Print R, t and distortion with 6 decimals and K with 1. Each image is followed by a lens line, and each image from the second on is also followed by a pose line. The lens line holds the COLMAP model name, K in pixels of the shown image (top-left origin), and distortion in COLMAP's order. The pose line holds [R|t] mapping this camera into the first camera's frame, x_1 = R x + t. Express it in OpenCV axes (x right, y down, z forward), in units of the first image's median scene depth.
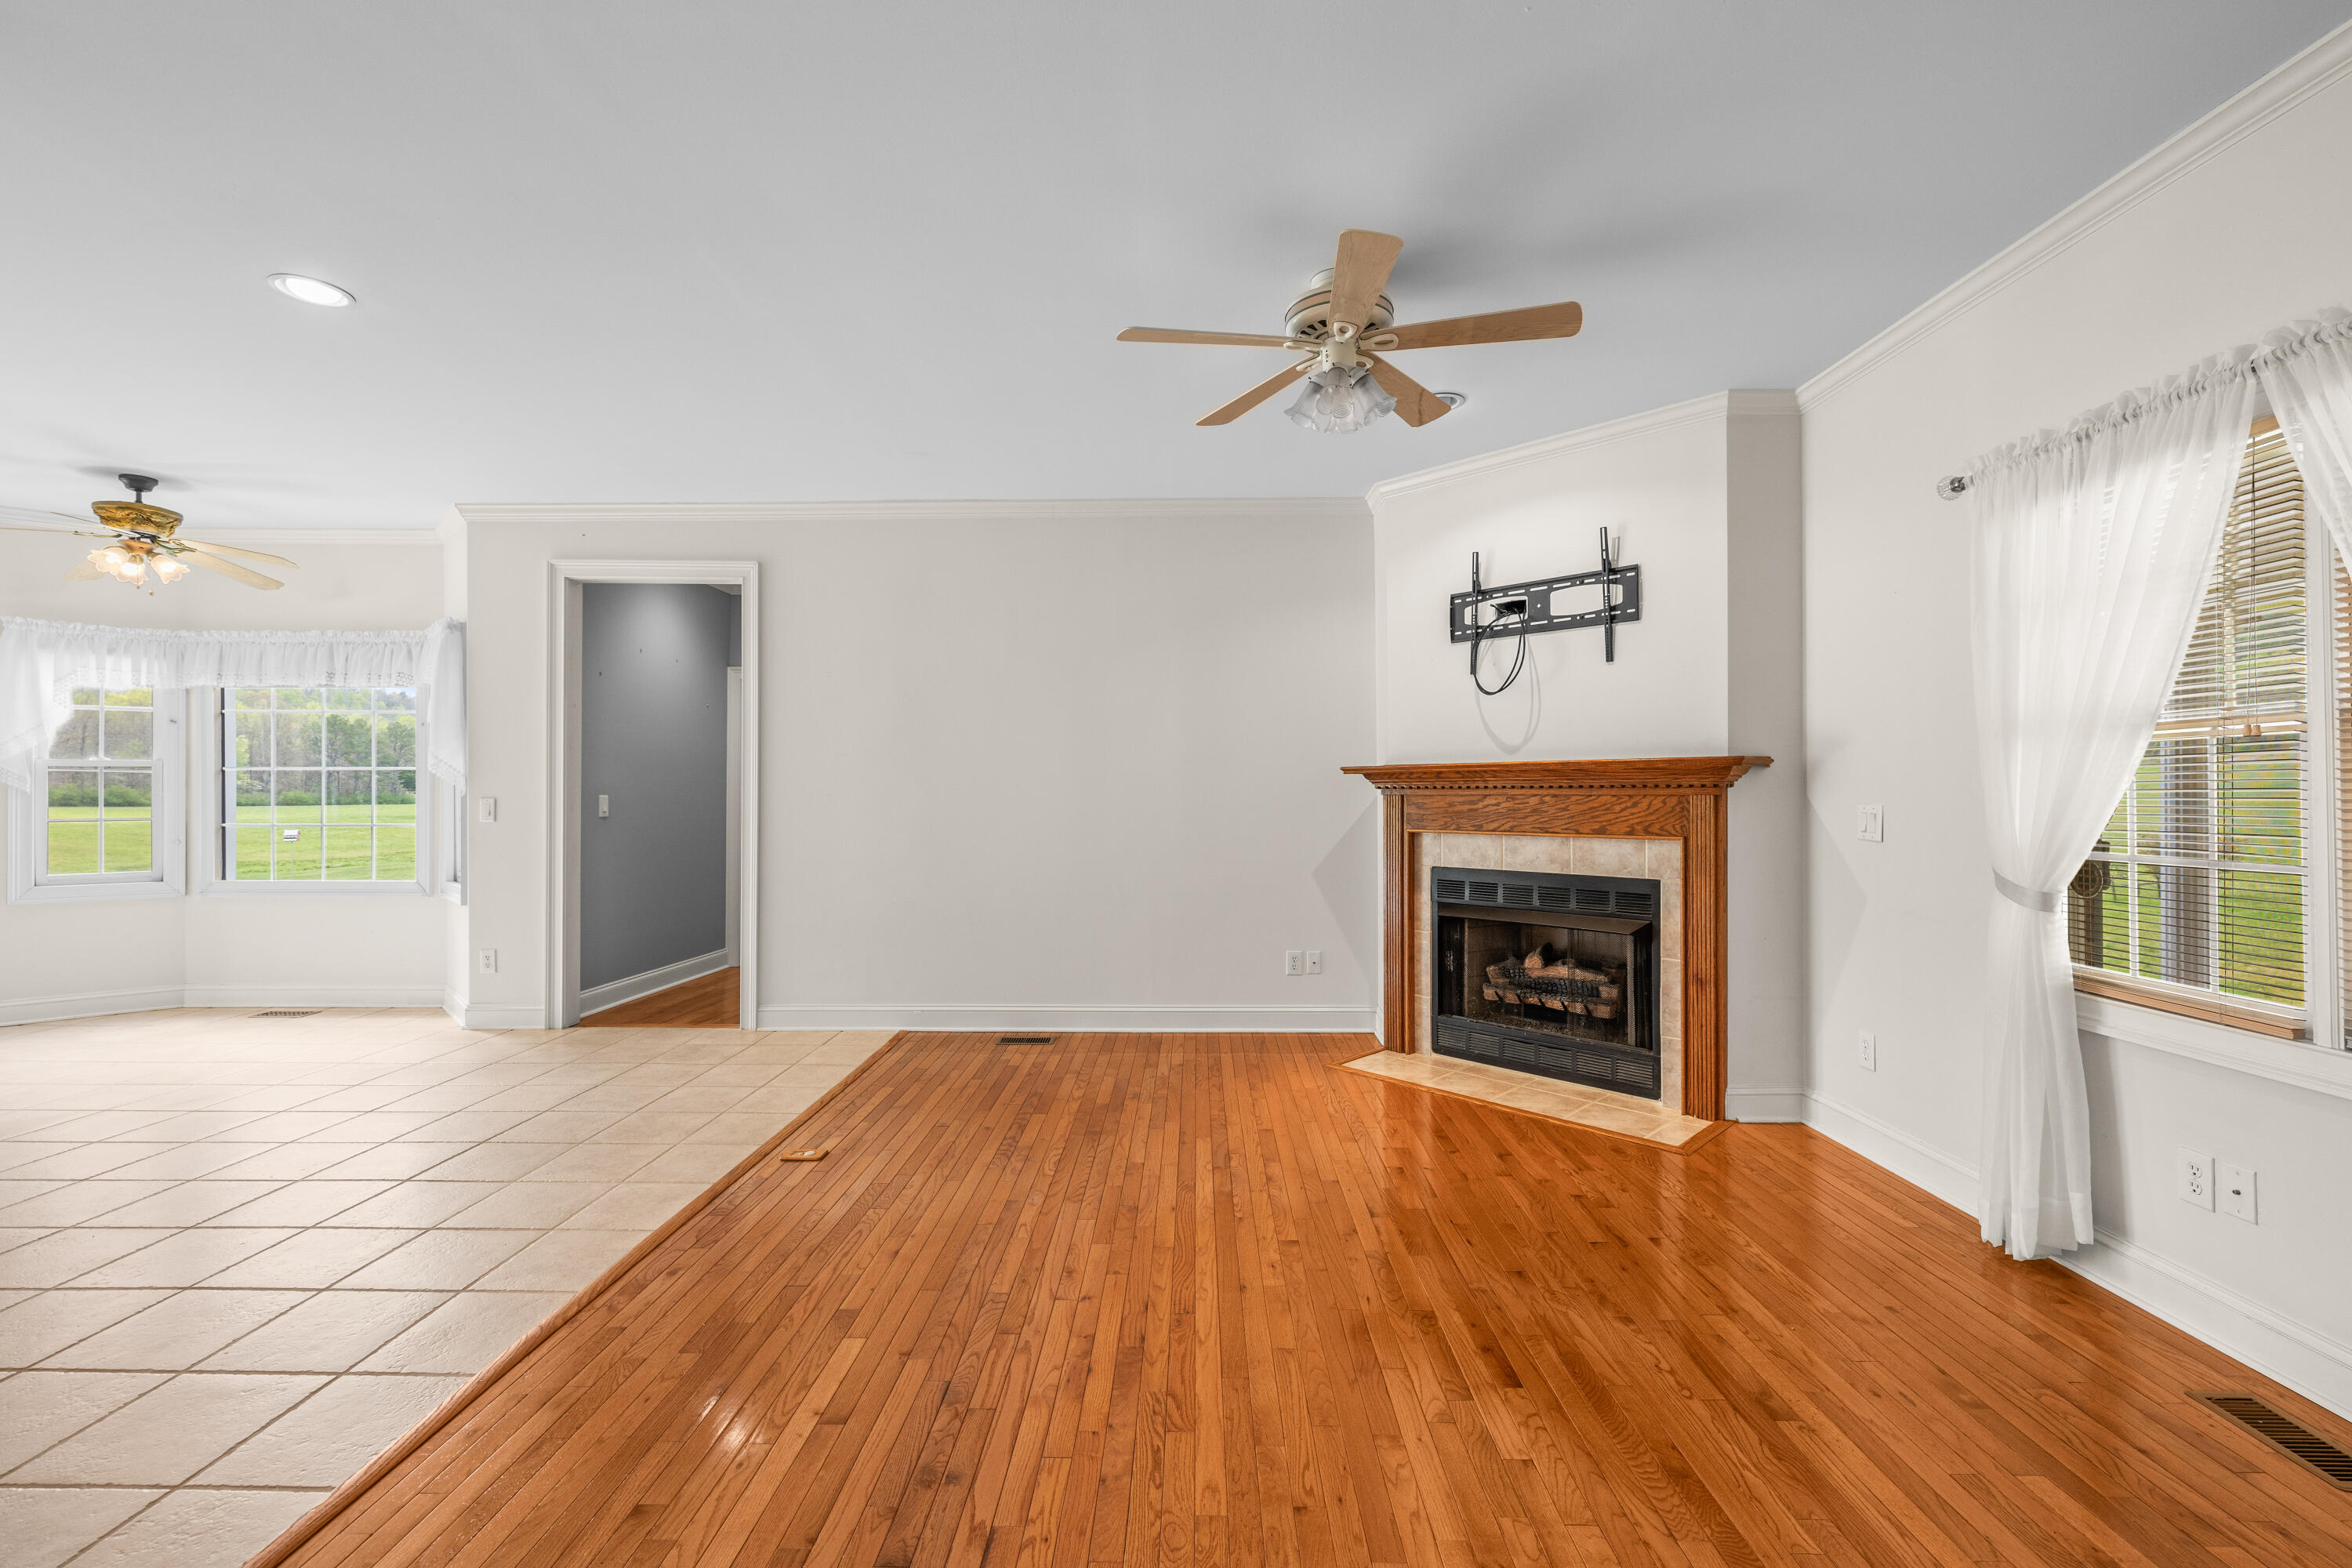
lens RADIAL K [[1014.8, 0, 1183.6], [0, 1014.8, 794.5], [0, 0, 1]] dist [0.001243, 0.000168]
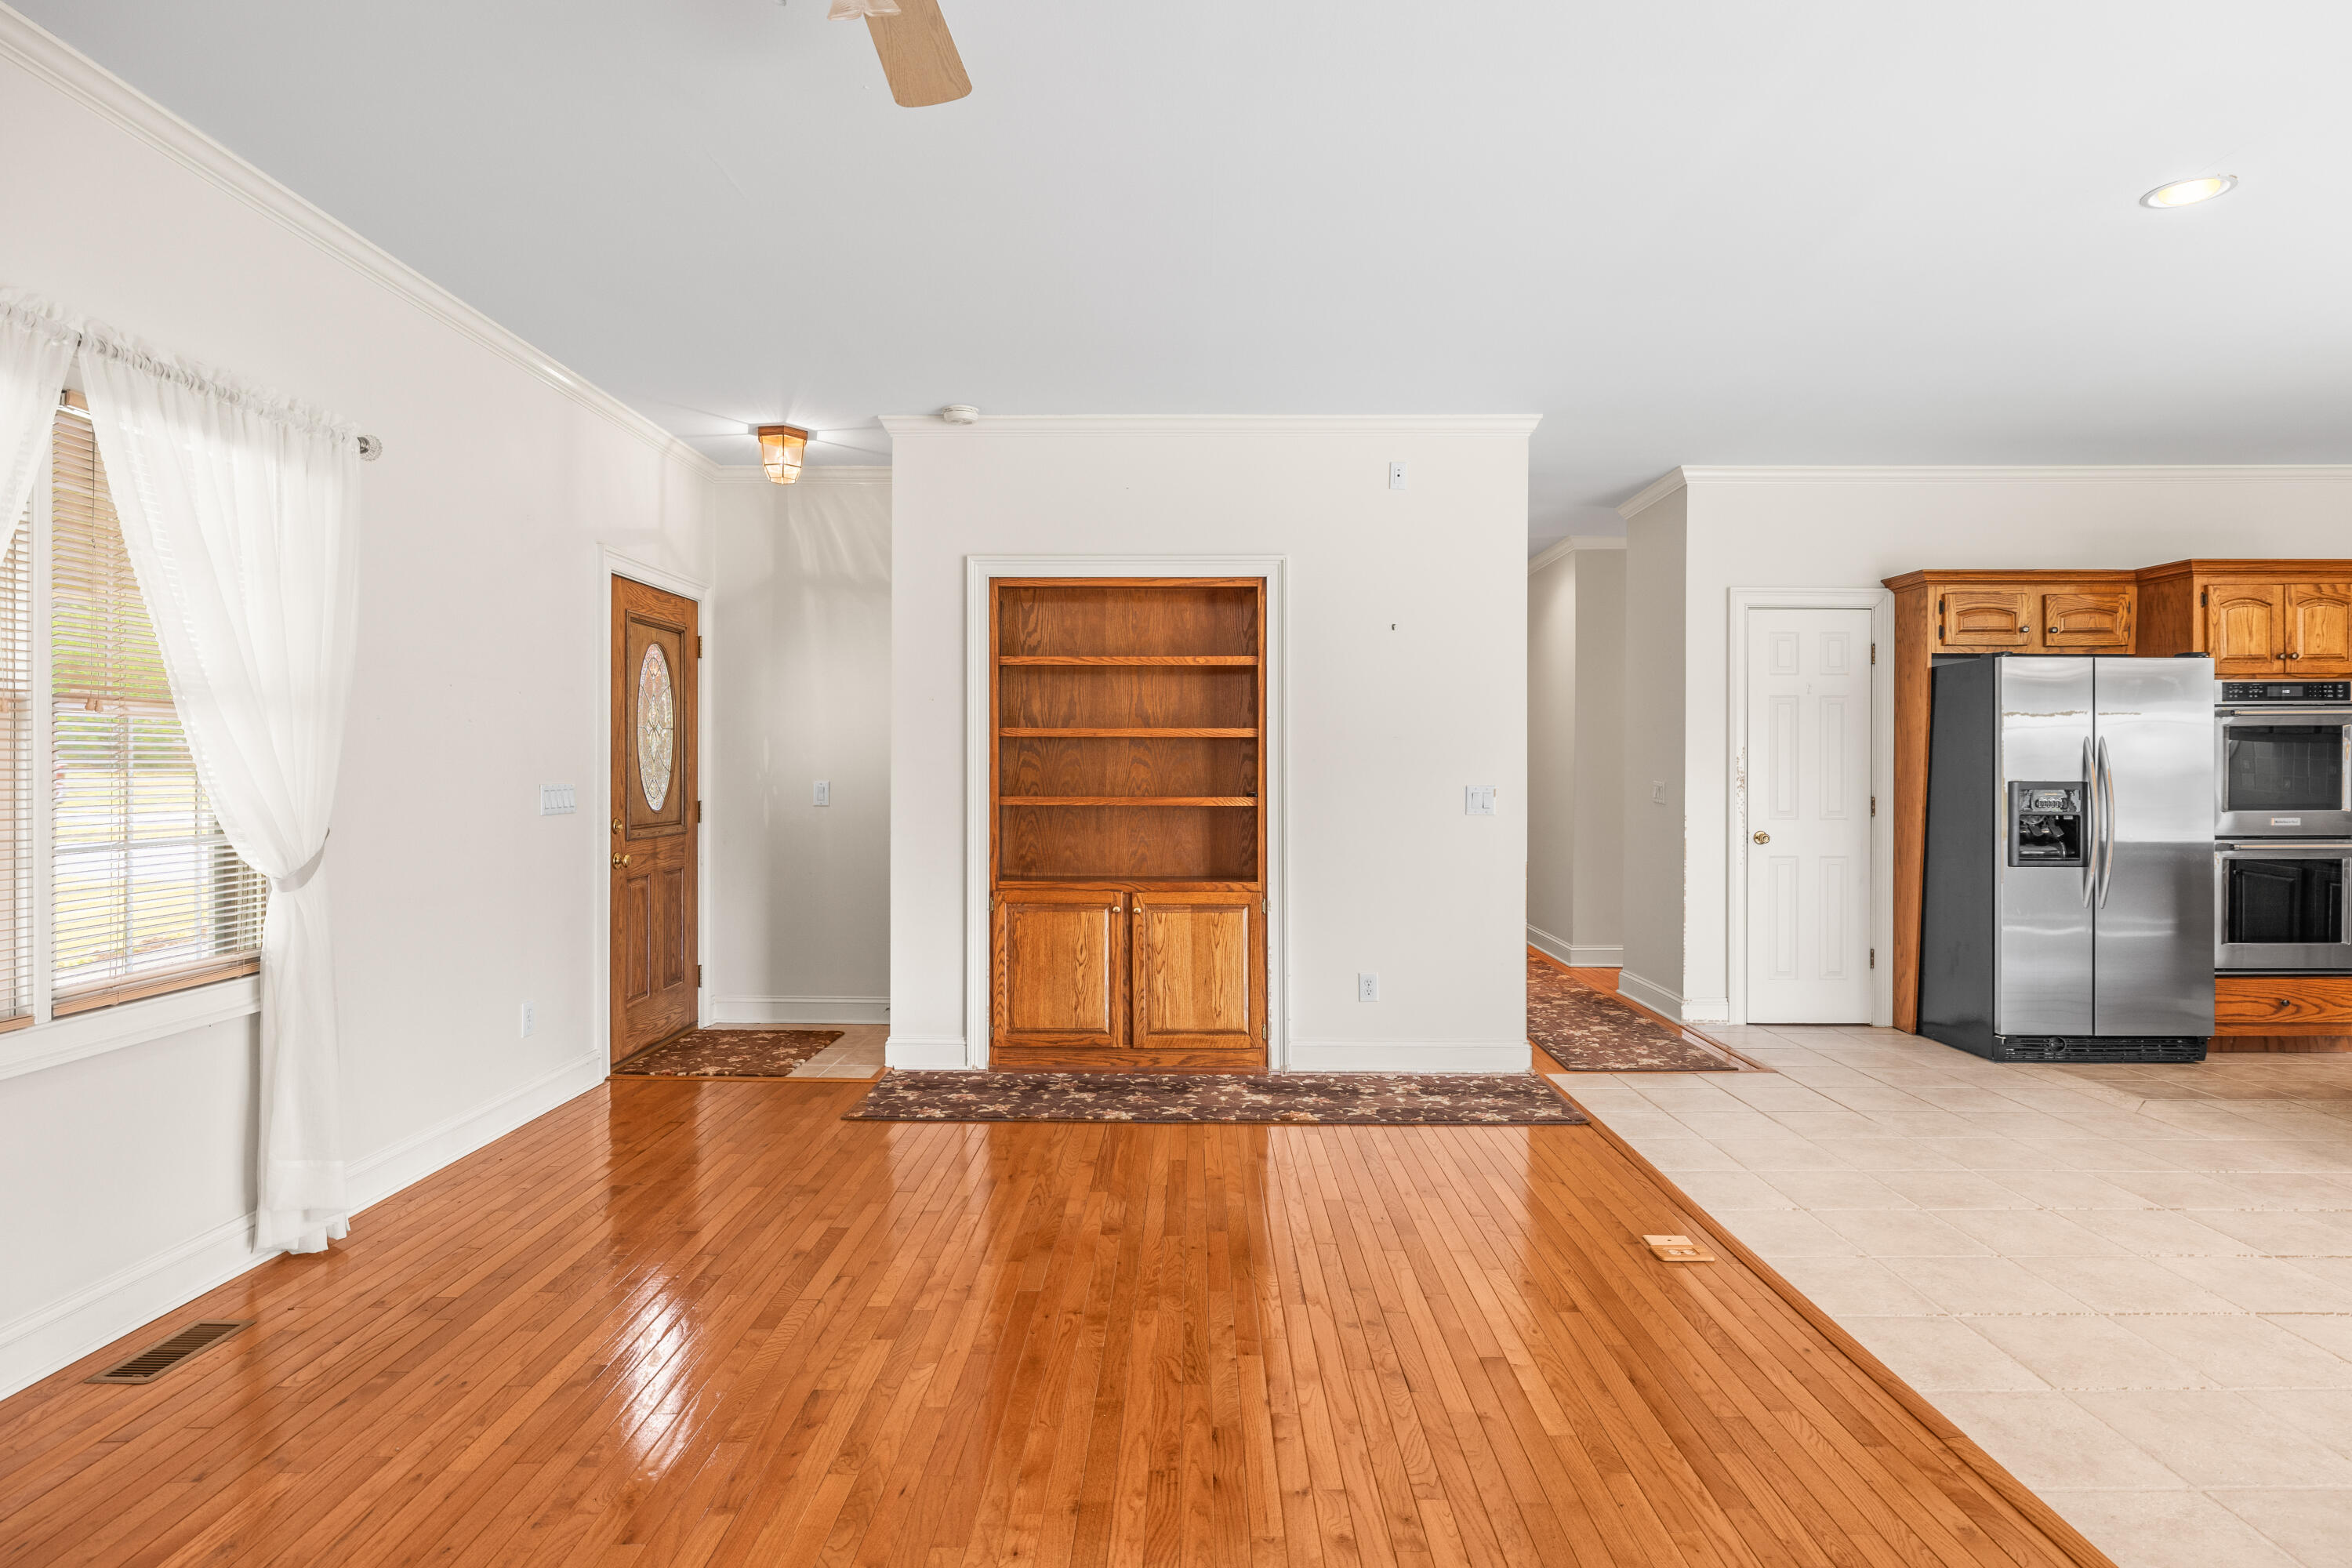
lens RADIAL K [[1228.8, 0, 1176.4], [0, 1228.8, 772.1], [0, 0, 1]] dist [-0.007928, -0.000658]
pose [[-0.999998, -0.001137, 0.001419, -0.010725], [-0.001137, 0.999999, -0.000262, -0.003418], [-0.001419, -0.000264, -0.999999, 2.032634]]
